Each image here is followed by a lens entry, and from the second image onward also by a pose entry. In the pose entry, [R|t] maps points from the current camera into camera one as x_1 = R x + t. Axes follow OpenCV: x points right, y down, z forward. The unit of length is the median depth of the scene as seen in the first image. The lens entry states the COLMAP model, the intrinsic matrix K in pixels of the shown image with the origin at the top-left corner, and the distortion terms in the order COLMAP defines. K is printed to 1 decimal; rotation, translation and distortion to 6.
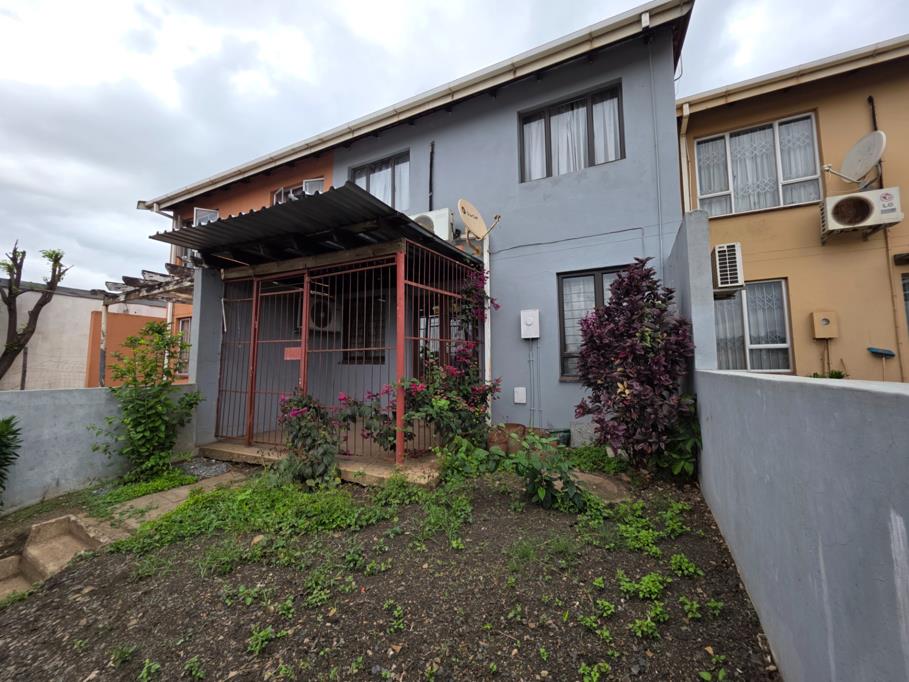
lens RADIAL K [[363.6, 0, 456.3], [0, 363.6, 336.2], [0, 0, 1]] dist [0.002182, -0.000209]
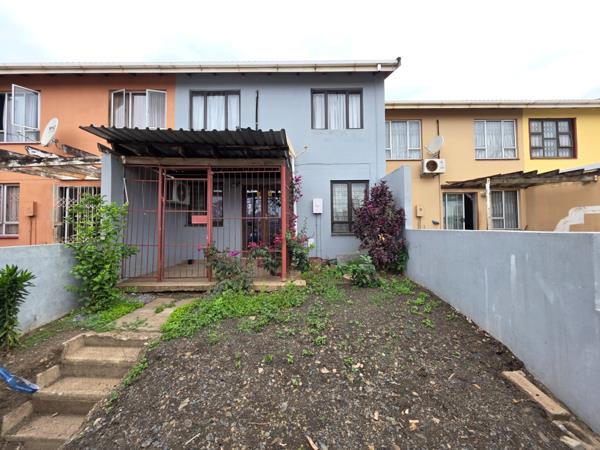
lens RADIAL K [[240.0, 0, 301.2], [0, 240.0, 221.8], [0, 0, 1]] dist [0.002182, -0.000209]
pose [[0.896506, 0.010849, 0.442899, -0.446314], [-0.035483, 0.998247, 0.047372, -0.006239], [-0.441609, -0.058184, 0.895319, -0.104412]]
